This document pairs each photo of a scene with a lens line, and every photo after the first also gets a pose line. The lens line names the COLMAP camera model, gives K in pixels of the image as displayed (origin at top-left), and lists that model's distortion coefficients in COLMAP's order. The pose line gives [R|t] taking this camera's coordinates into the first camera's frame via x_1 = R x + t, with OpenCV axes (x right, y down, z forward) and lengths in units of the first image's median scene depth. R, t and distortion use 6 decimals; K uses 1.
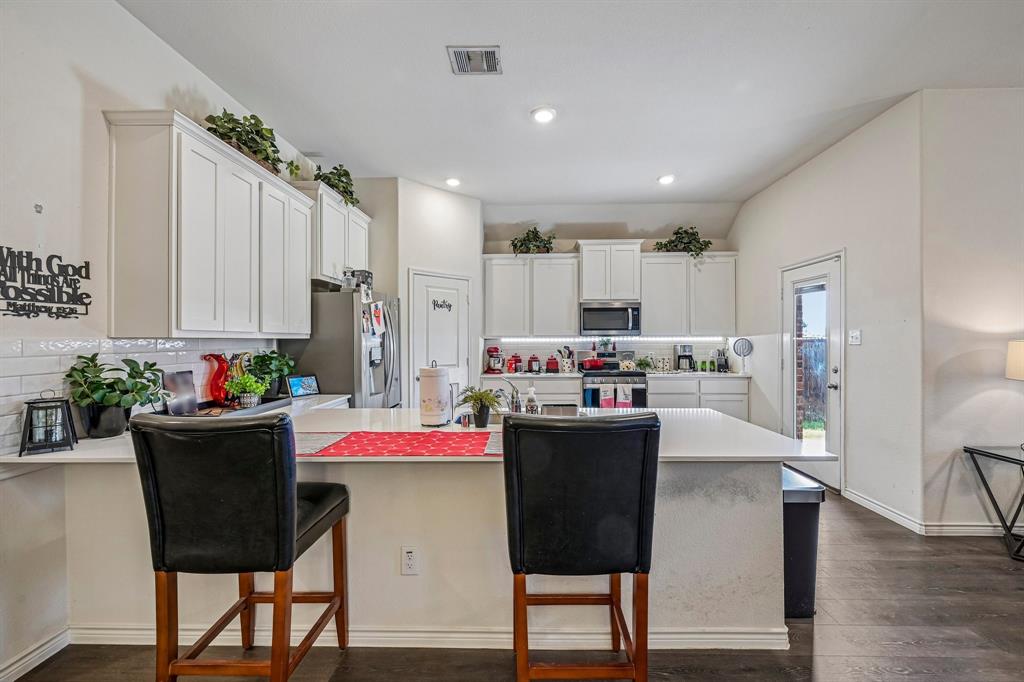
lens RADIAL K [[408.8, 0, 512.0], [0, 408.8, 341.0], [0, 0, 1]] dist [-0.000921, -0.000137]
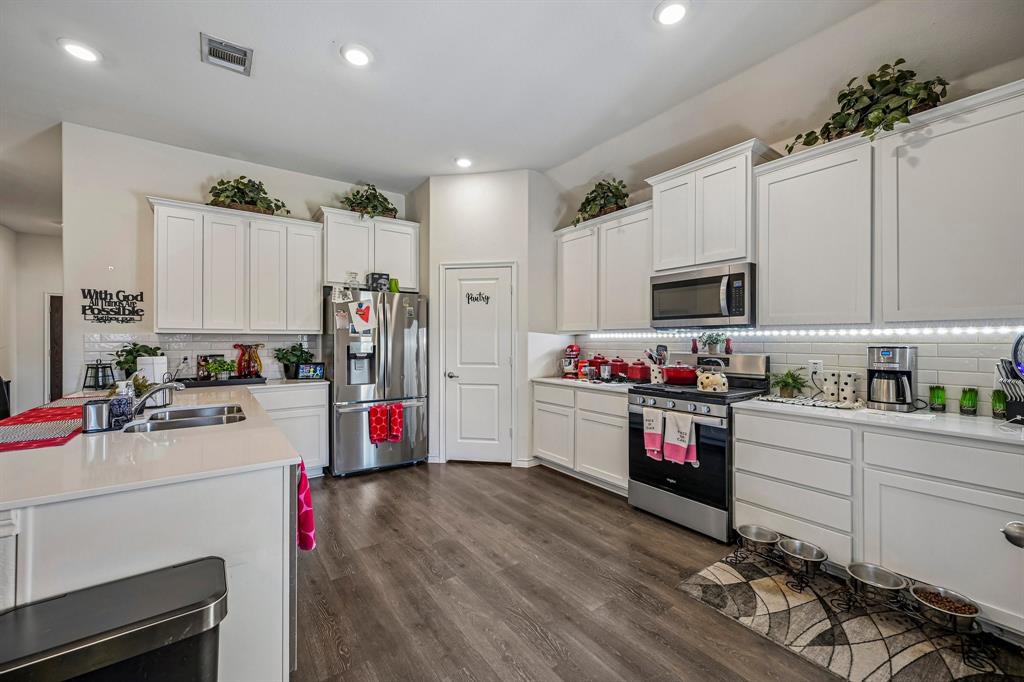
lens RADIAL K [[402.2, 0, 509.2], [0, 402.2, 339.3], [0, 0, 1]] dist [-0.001701, -0.000129]
pose [[0.617570, 0.002795, -0.786511, 0.538429], [-0.004327, 0.999991, 0.000156, 0.004477], [0.786504, 0.003307, 0.617576, 0.451974]]
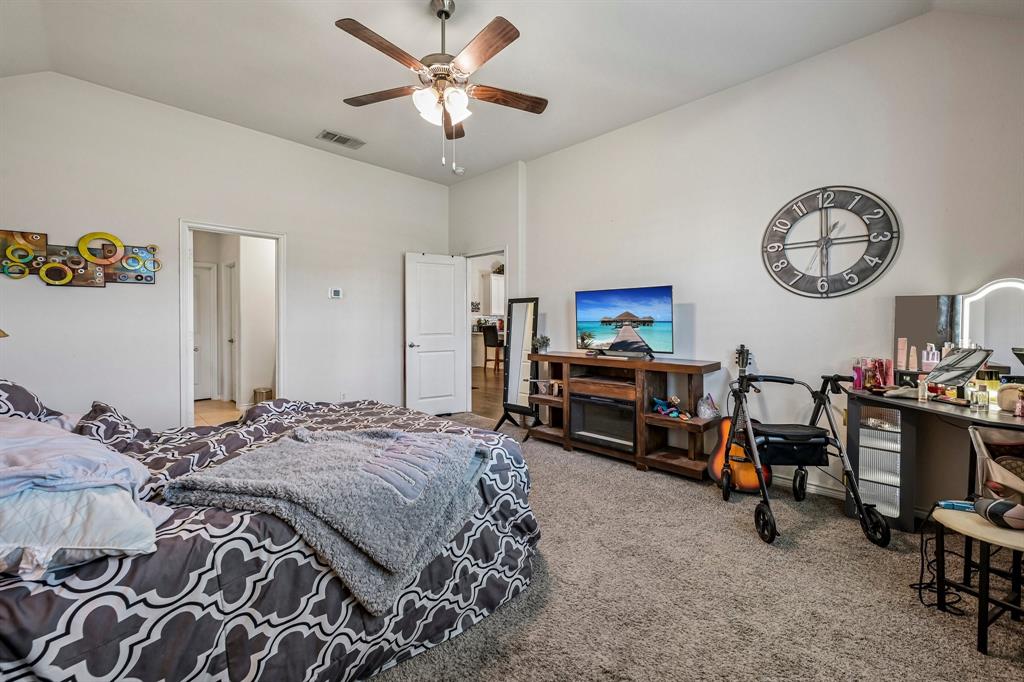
lens RADIAL K [[408.8, 0, 512.0], [0, 408.8, 341.0], [0, 0, 1]] dist [-0.000921, -0.000137]
pose [[0.753829, 0.008541, -0.657015, 1.189406], [-0.002693, 0.999947, 0.009908, 0.113266], [0.657065, -0.005700, 0.753812, -1.170772]]
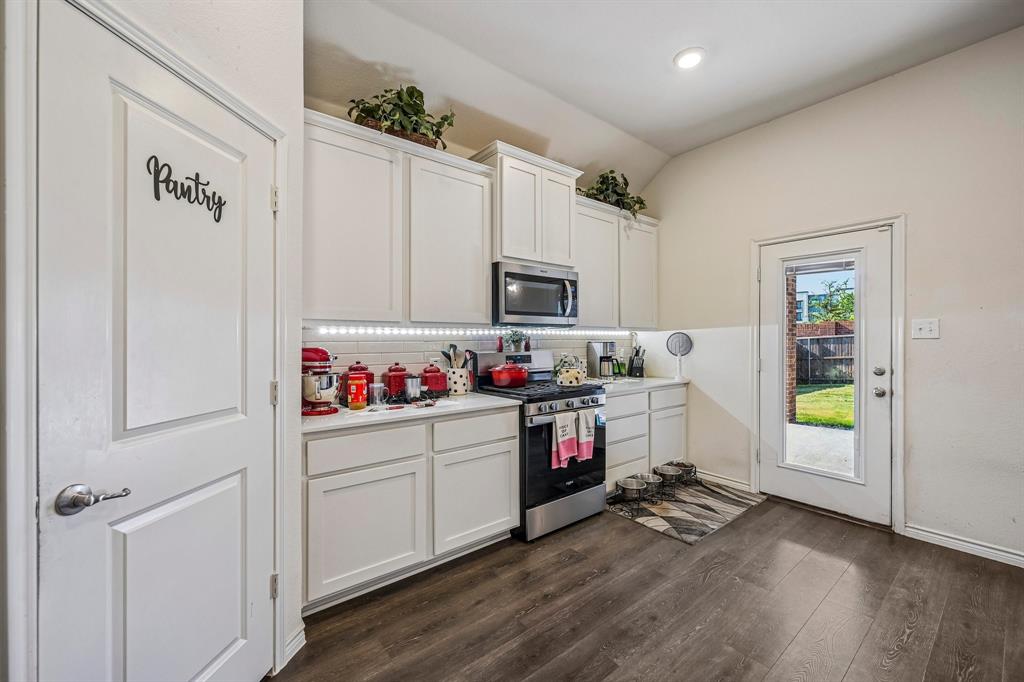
lens RADIAL K [[408.8, 0, 512.0], [0, 408.8, 341.0], [0, 0, 1]] dist [-0.000921, -0.000137]
pose [[0.755053, -0.001435, 0.655662, -0.170773], [0.000802, 0.999999, 0.001266, 0.008283], [-0.655663, -0.000430, 0.755053, 0.607559]]
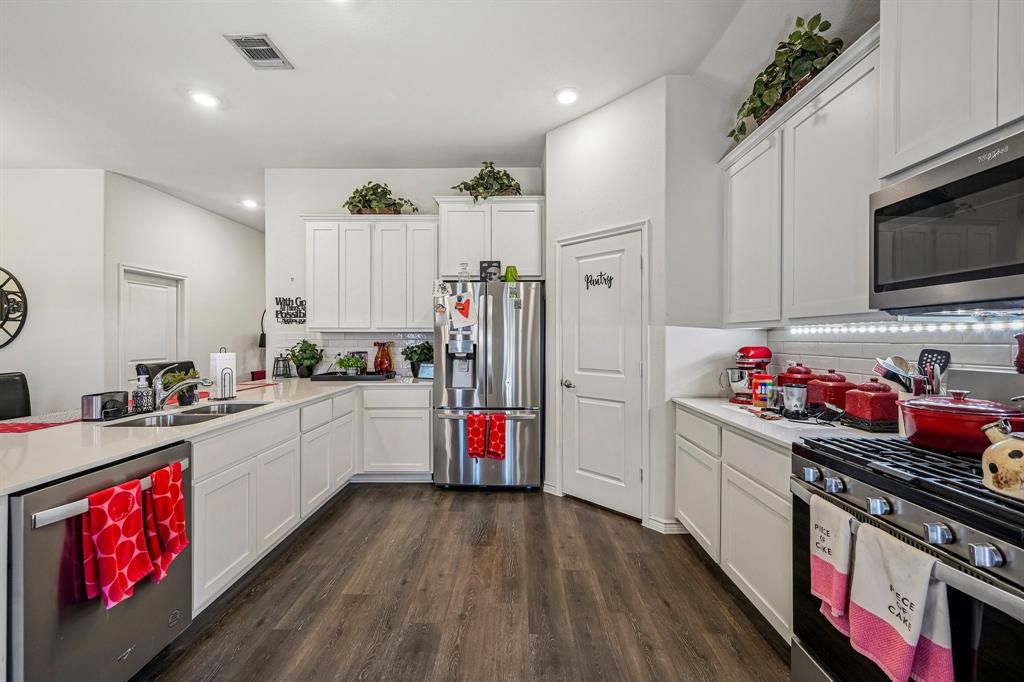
lens RADIAL K [[404.5, 0, 514.4], [0, 404.5, 338.9], [0, 0, 1]] dist [-0.000608, -0.000085]
pose [[0.038634, 0.005036, -0.999241, 0.446515], [-0.003264, 0.999983, 0.004914, 0.004957], [0.999248, 0.003072, 0.038650, 0.765023]]
